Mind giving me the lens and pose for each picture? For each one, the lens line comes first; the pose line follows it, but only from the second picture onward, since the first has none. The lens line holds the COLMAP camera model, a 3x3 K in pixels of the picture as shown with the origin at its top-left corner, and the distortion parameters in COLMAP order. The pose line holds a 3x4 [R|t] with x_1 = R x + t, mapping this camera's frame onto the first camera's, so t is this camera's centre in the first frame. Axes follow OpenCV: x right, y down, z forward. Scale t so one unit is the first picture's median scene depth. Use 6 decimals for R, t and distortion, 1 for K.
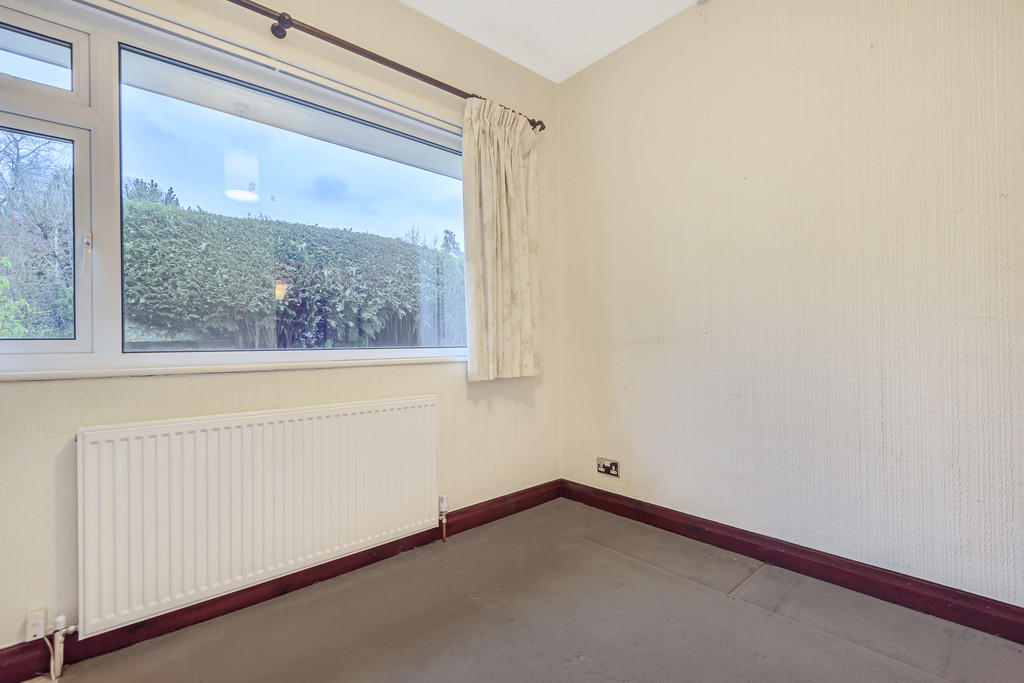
lens RADIAL K [[462.5, 0, 517.2], [0, 462.5, 343.7], [0, 0, 1]] dist [0.030198, -0.020049]
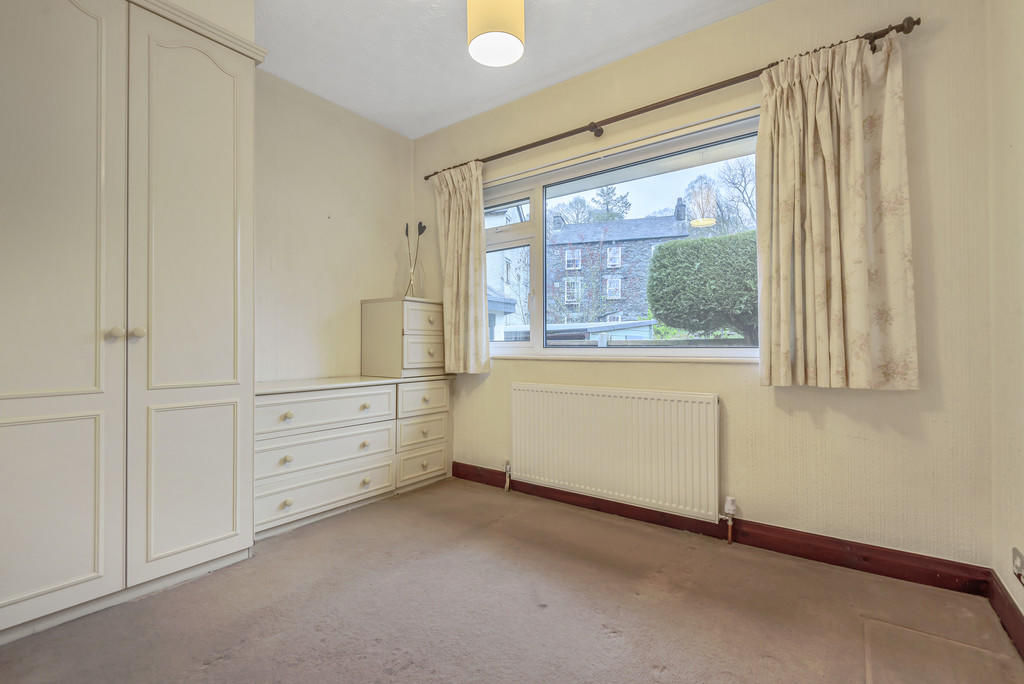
lens RADIAL K [[462.5, 0, 517.2], [0, 462.5, 344.2], [0, 0, 1]] dist [0.030198, -0.020049]
pose [[0.207805, 0.011978, -0.978097, 0.638296], [0.001941, 0.999918, 0.012657, -0.011394], [0.978168, -0.004528, 0.207765, 0.315341]]
